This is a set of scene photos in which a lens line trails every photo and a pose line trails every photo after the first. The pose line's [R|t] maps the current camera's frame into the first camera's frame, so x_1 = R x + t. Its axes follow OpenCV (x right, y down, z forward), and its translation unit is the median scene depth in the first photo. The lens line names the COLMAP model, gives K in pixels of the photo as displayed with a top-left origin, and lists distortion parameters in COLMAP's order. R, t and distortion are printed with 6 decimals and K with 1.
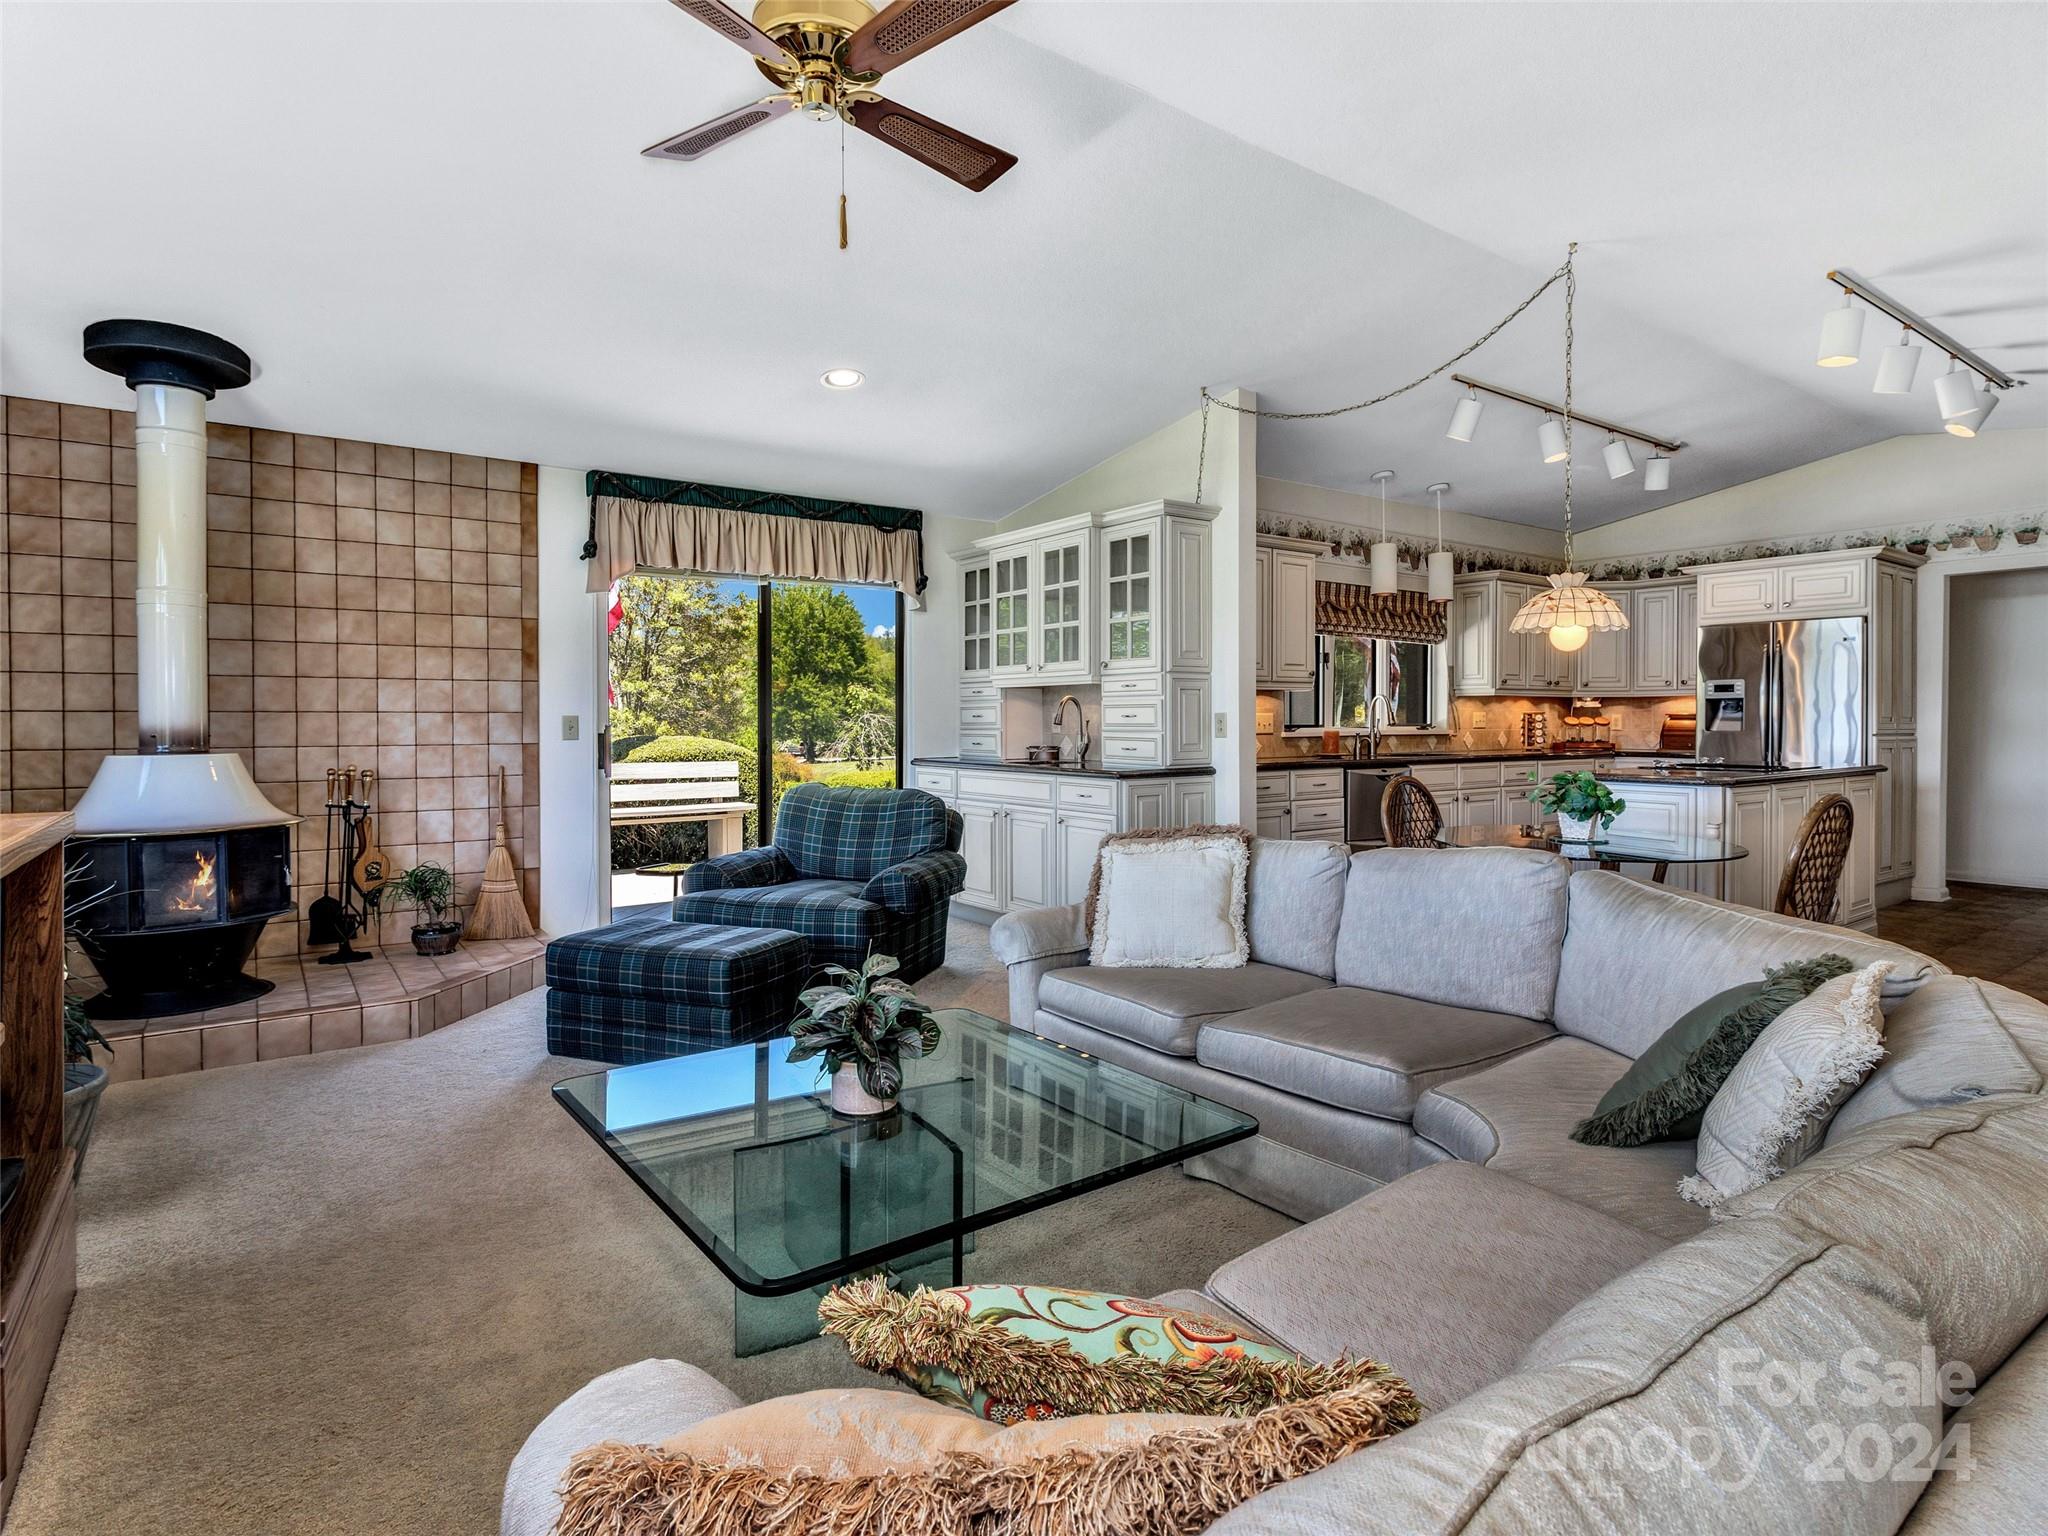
lens RADIAL K [[1038.0, 0, 986.3], [0, 1038.0, 728.7], [0, 0, 1]] dist [-0.000767, -0.000016]
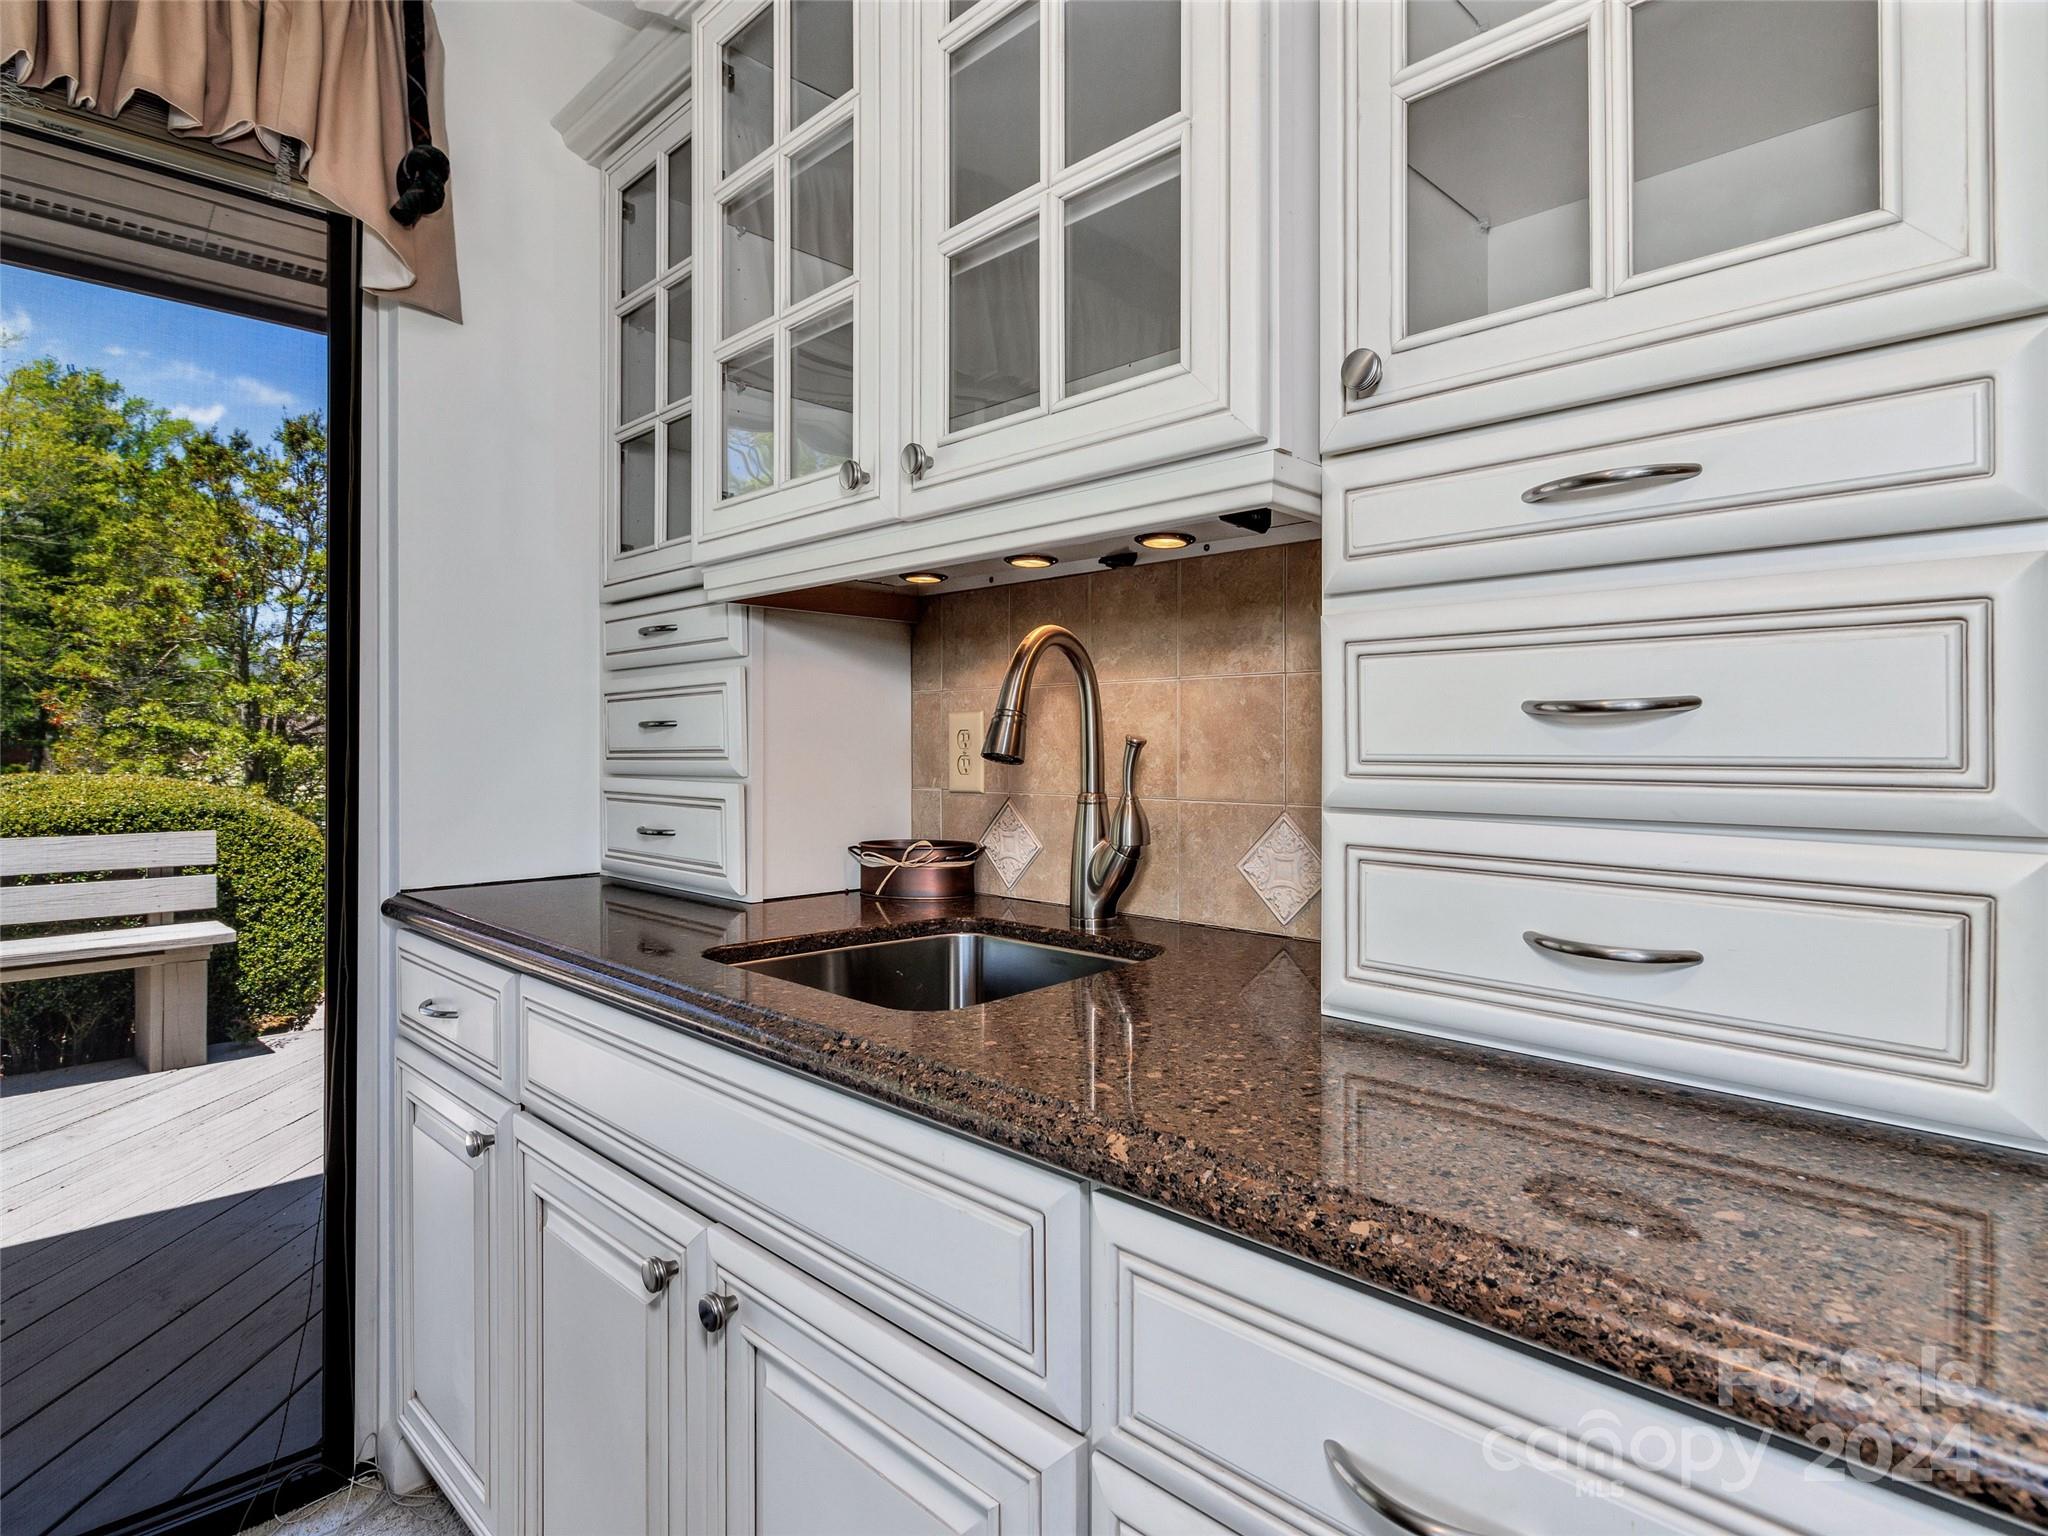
lens RADIAL K [[1127.7, 0, 1024.0], [0, 1127.7, 768.0], [0, 0, 1]] dist [-0.000932, -0.000211]
pose [[0.983267, 0.002152, 0.182156, 0.029115], [-0.003951, 0.999947, 0.009513, -0.003440], [-0.182126, -0.010074, 0.983224, 0.716445]]
